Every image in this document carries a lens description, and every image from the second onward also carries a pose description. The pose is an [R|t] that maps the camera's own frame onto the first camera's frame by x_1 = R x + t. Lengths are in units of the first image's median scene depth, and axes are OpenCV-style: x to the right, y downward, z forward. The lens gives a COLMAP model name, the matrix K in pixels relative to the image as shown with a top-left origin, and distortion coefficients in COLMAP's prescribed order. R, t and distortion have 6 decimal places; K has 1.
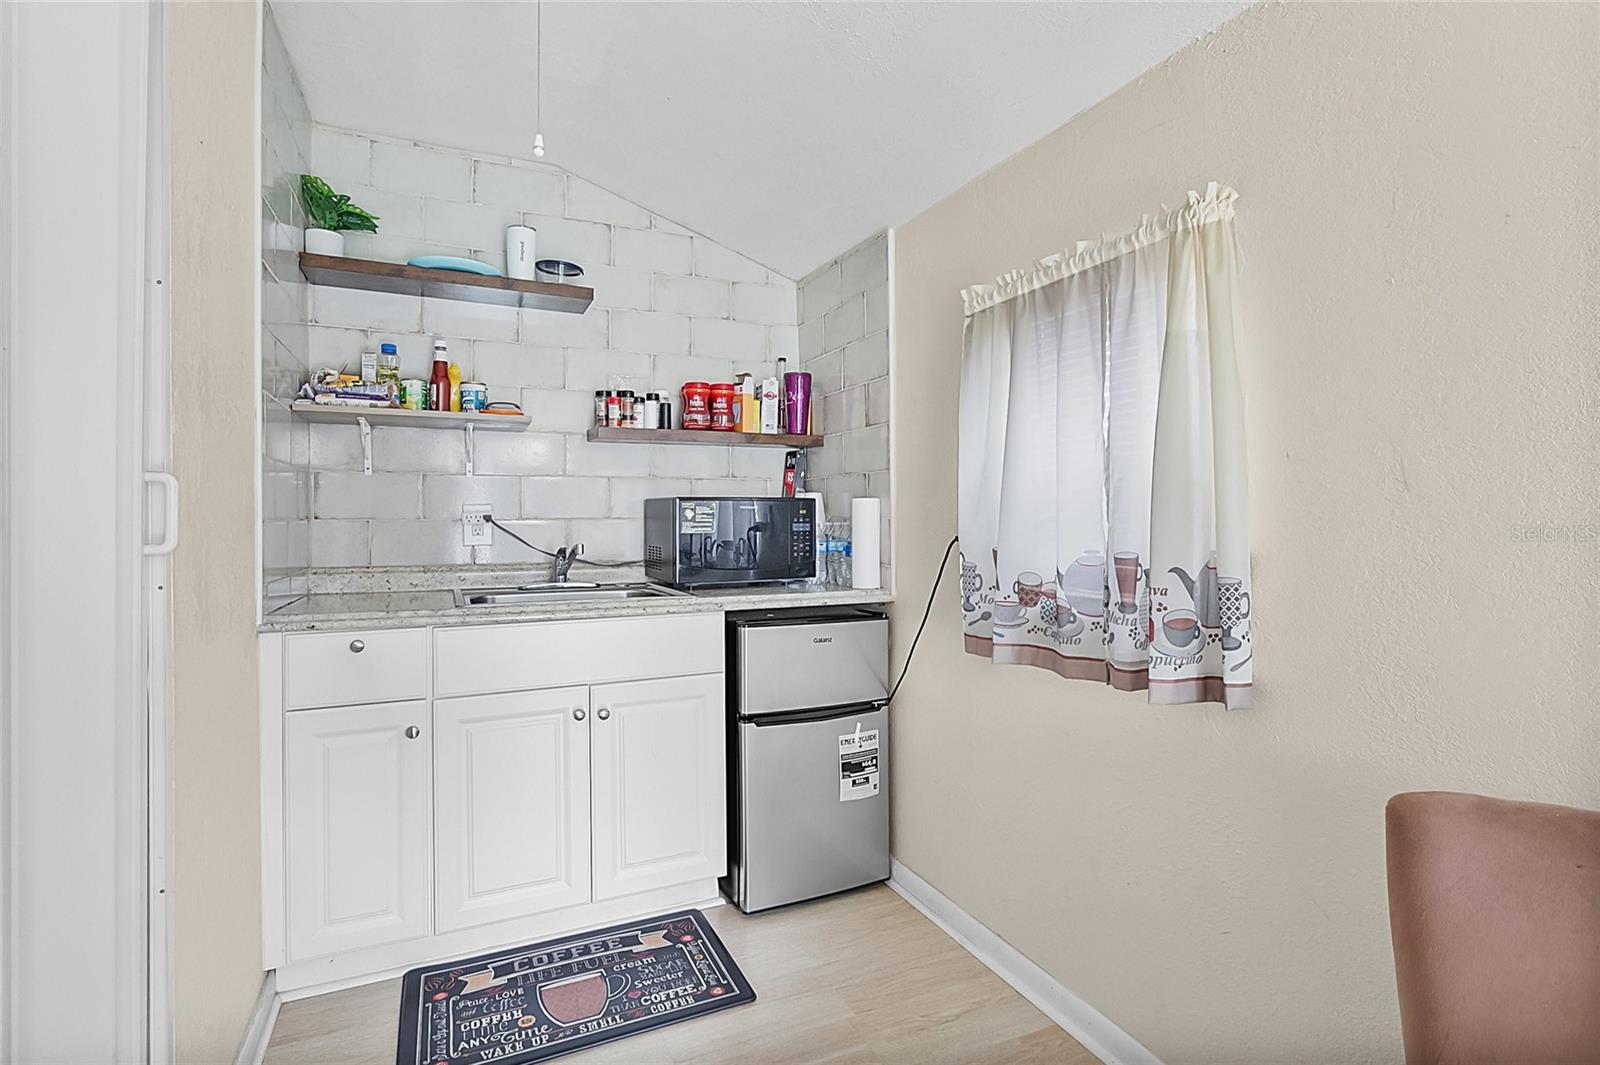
lens RADIAL K [[768.7, 0, 777.9], [0, 768.7, 511.3], [0, 0, 1]] dist [-0.000093, 0.000495]
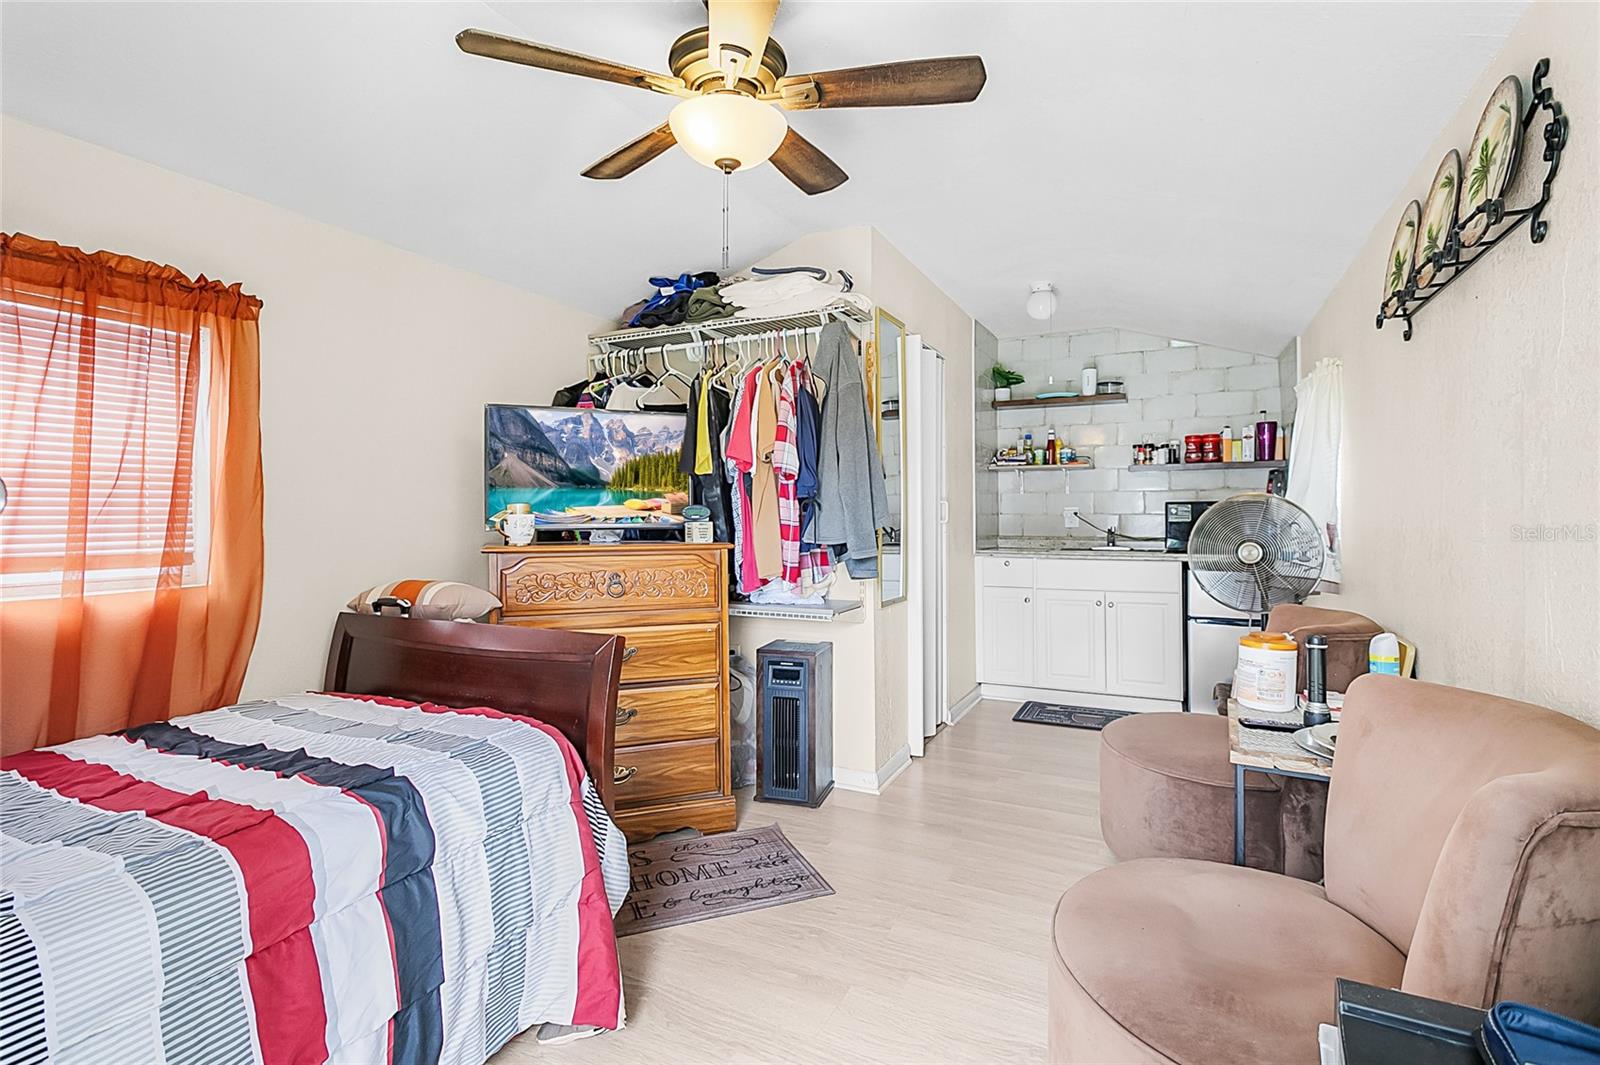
lens RADIAL K [[768.7, 0, 777.9], [0, 768.7, 511.3], [0, 0, 1]] dist [-0.000093, 0.000495]
pose [[0.624964, -0.008556, -0.780607, 0.693897], [0.007124, 0.999961, -0.005257, 0.006628], [0.780621, -0.002275, 0.625000, -0.850508]]
